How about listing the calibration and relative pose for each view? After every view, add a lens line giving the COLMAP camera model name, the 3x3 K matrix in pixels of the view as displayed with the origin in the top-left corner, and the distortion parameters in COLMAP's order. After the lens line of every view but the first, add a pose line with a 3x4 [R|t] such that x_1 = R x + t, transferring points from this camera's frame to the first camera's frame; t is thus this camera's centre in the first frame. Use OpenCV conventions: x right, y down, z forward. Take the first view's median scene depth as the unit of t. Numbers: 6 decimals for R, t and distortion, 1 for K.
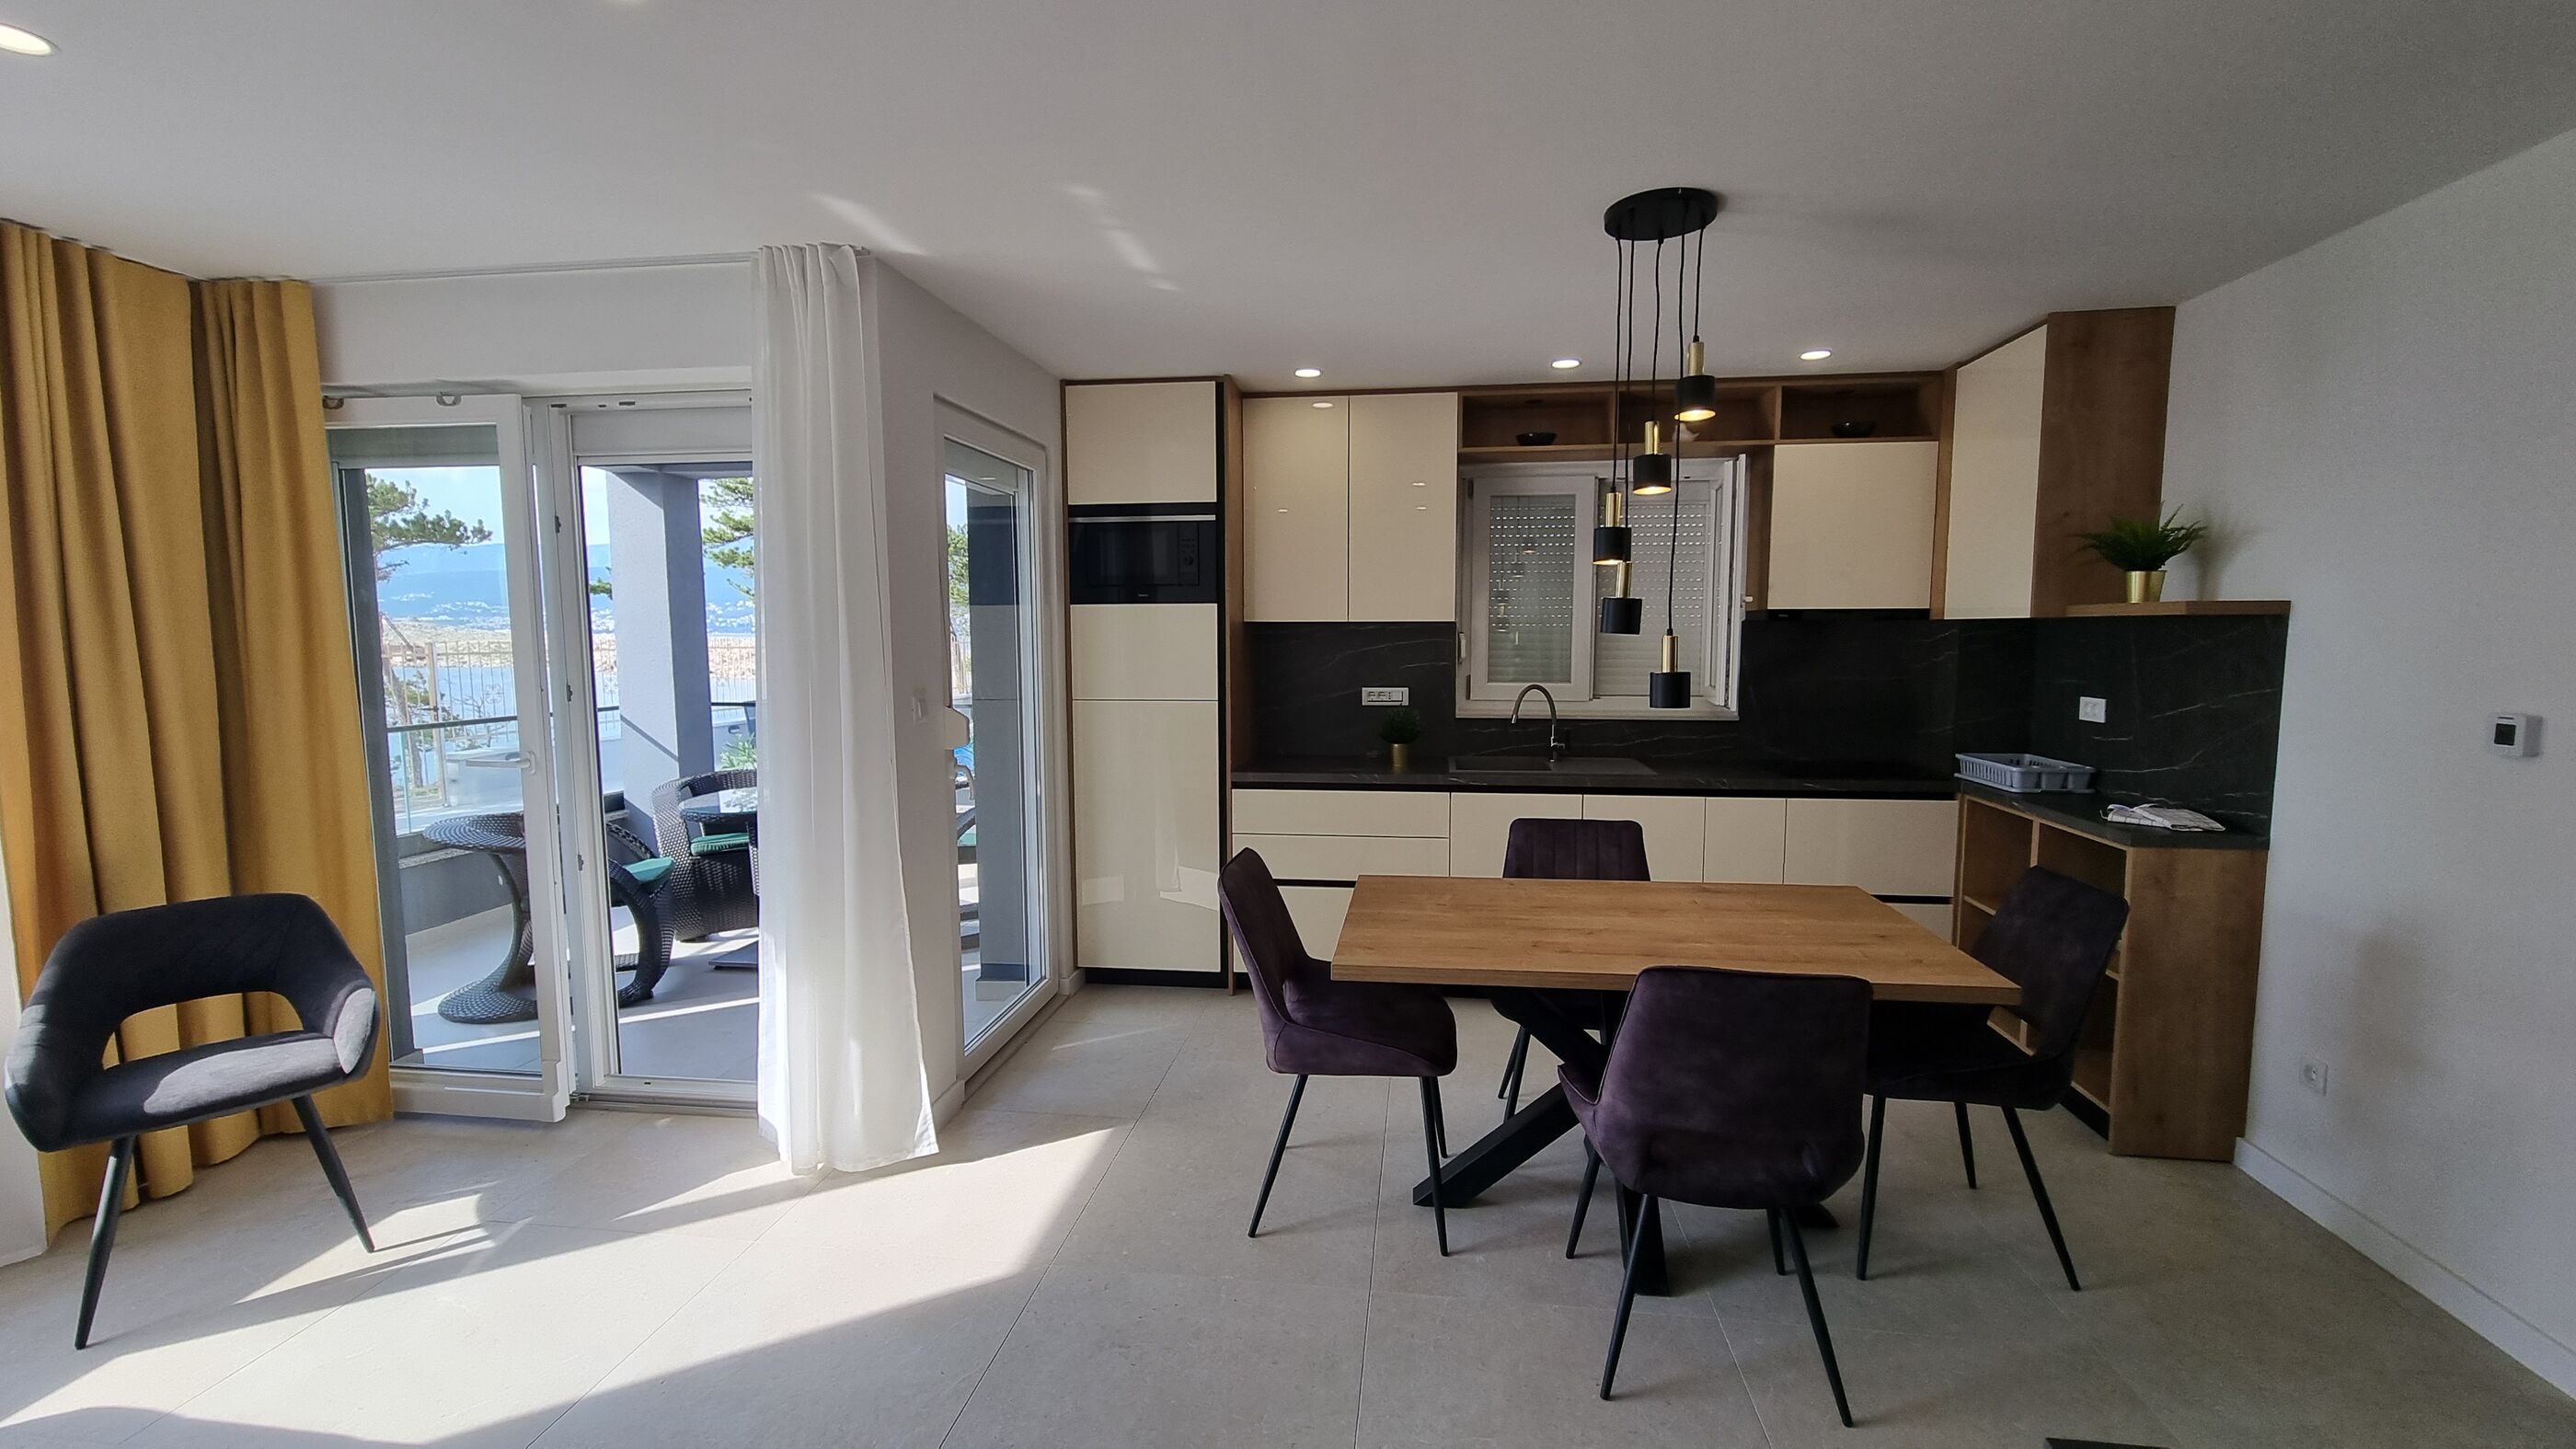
lens RADIAL K [[1063.0, 0, 1288.0], [0, 1063.0, 724.5], [0, 0, 1]] dist [0.000524, -0.000068]
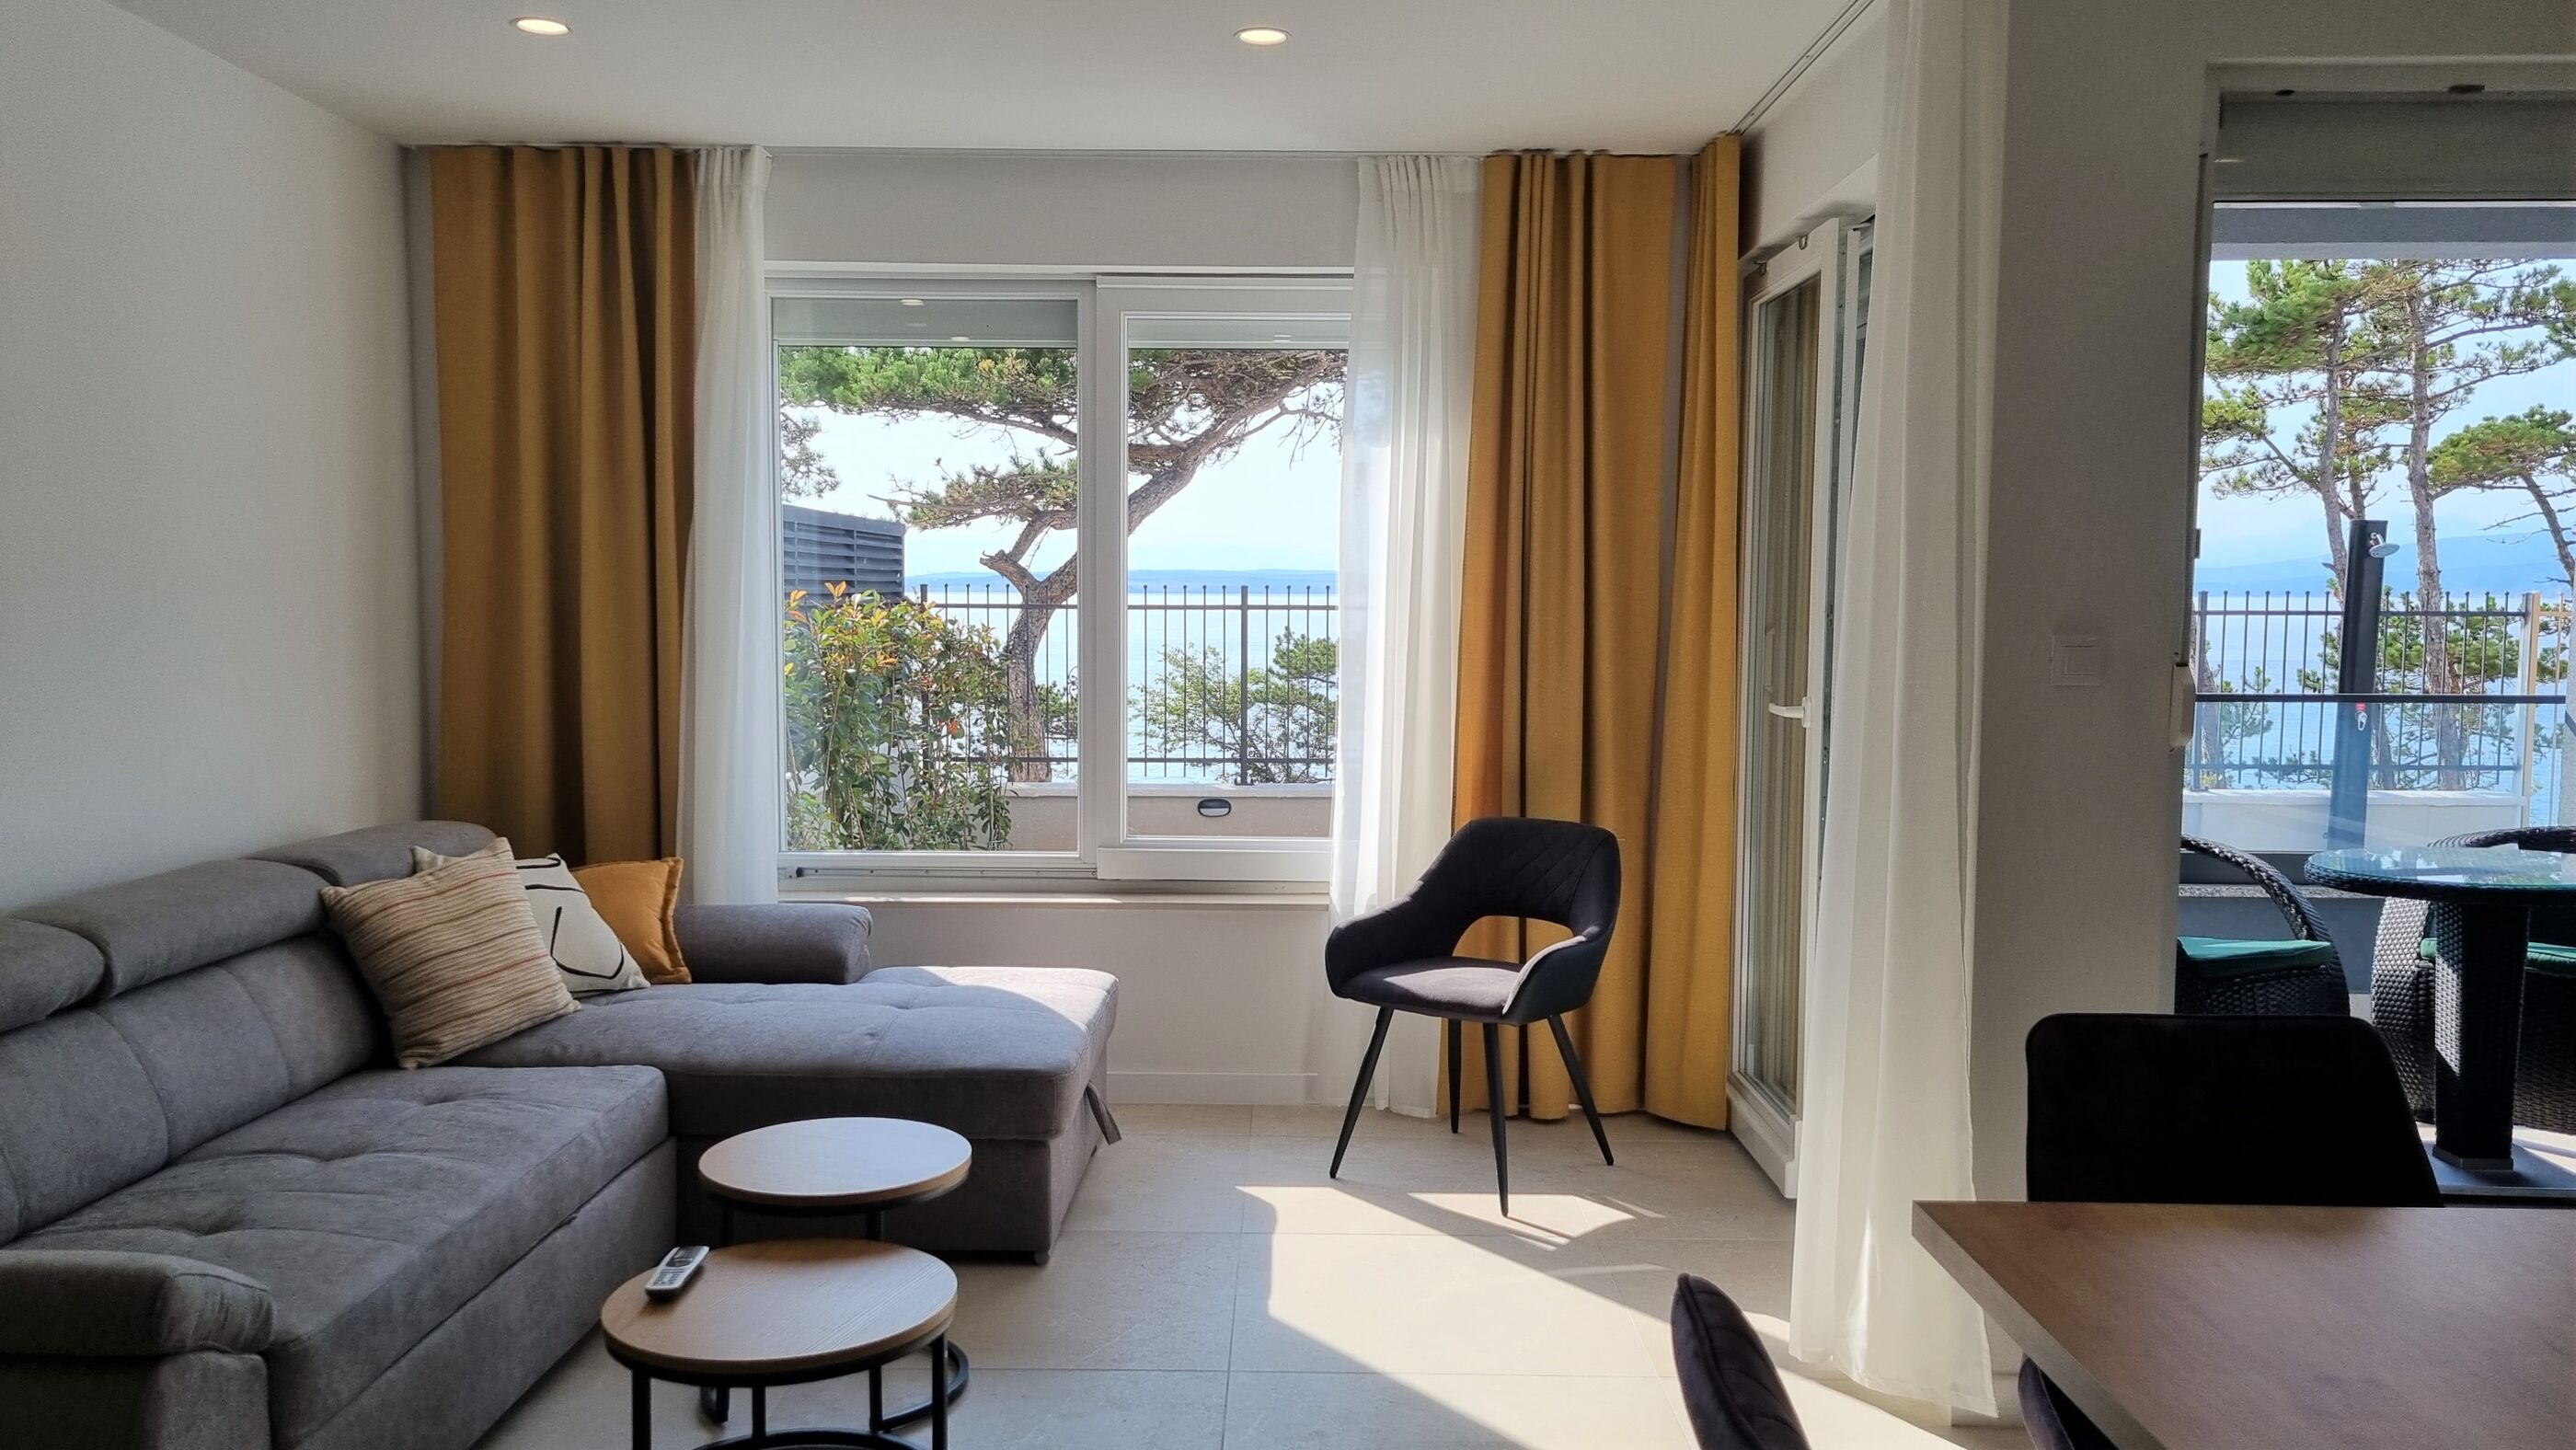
lens RADIAL K [[2006.8, 0, 1271.9], [0, 2006.8, 761.6], [0, 0, 1]] dist [0.053141, -0.006903]
pose [[0.119304, 0.087614, -0.988985, 0.587819], [-0.095974, 0.992452, 0.076344, -0.002154], [0.988208, 0.085808, 0.126812, 0.407755]]
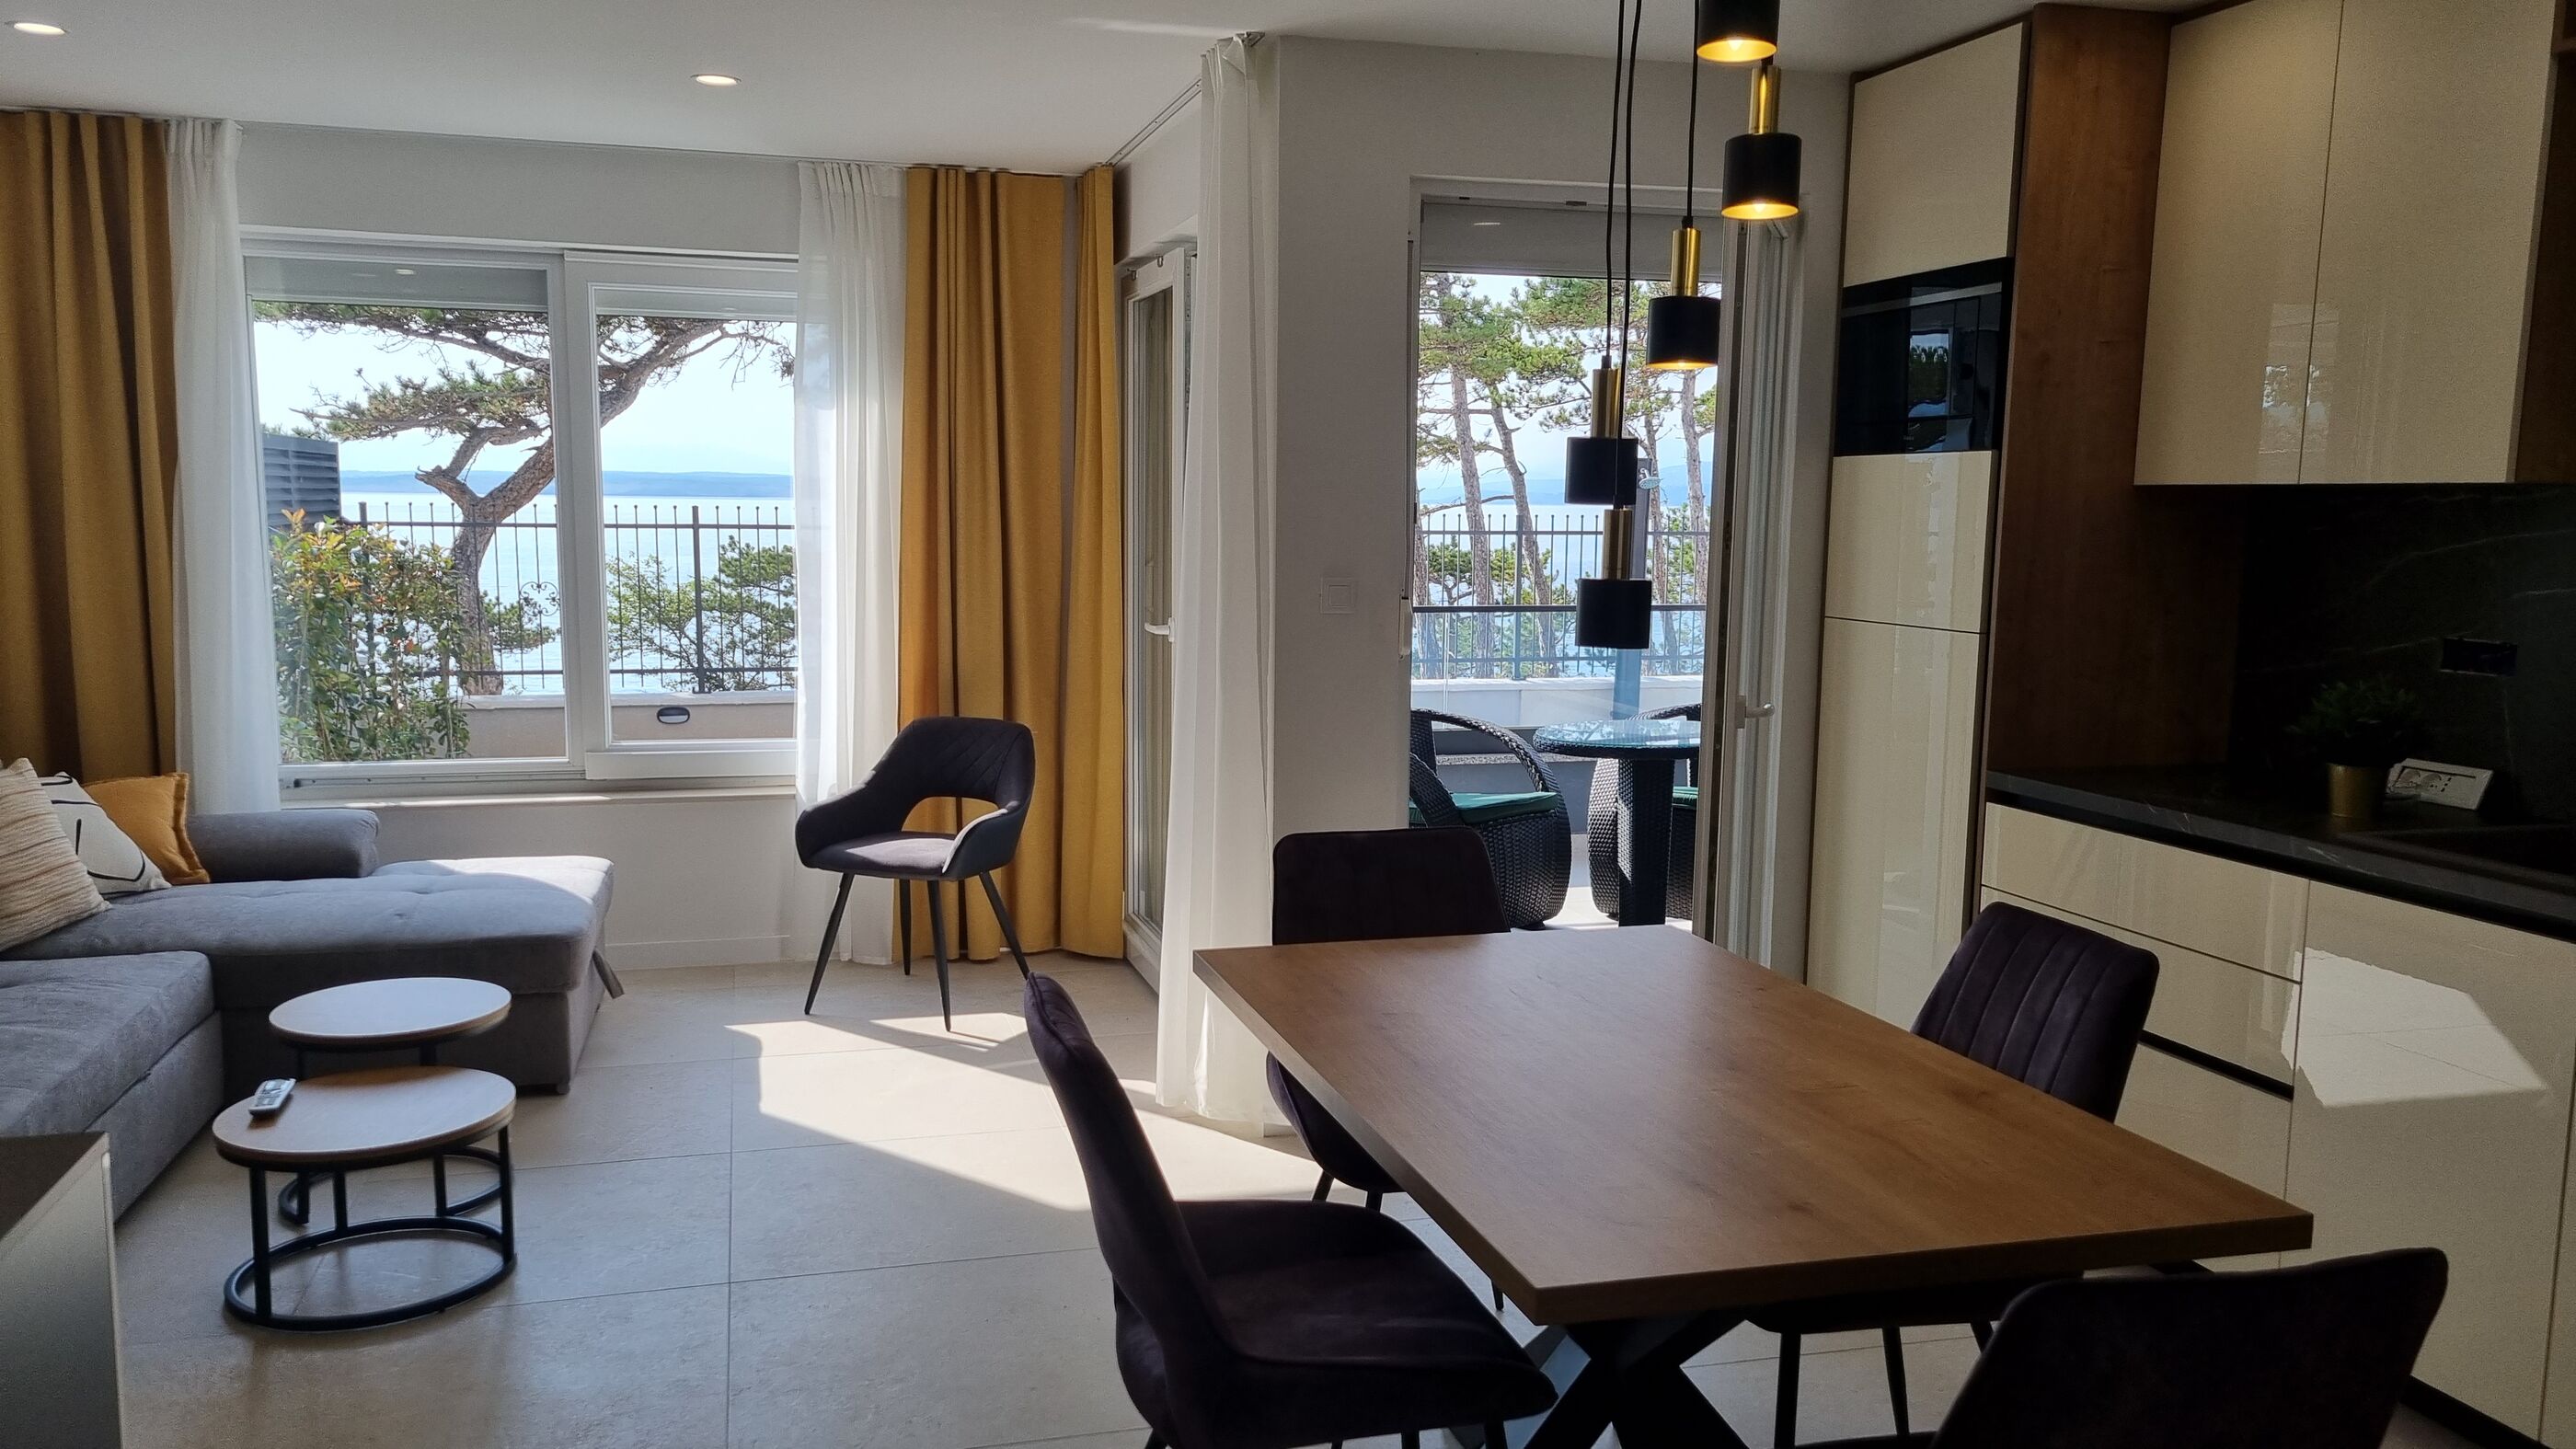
lens RADIAL K [[1937.3, 0, 1265.2], [0, 1937.3, 757.4], [0, 0, 1]] dist [0.055620, -0.024349]
pose [[0.385122, 0.127749, -0.913981, 0.866349], [-0.094126, 0.990645, 0.098803, -0.029178], [0.918053, 0.047978, 0.393544, 0.349236]]
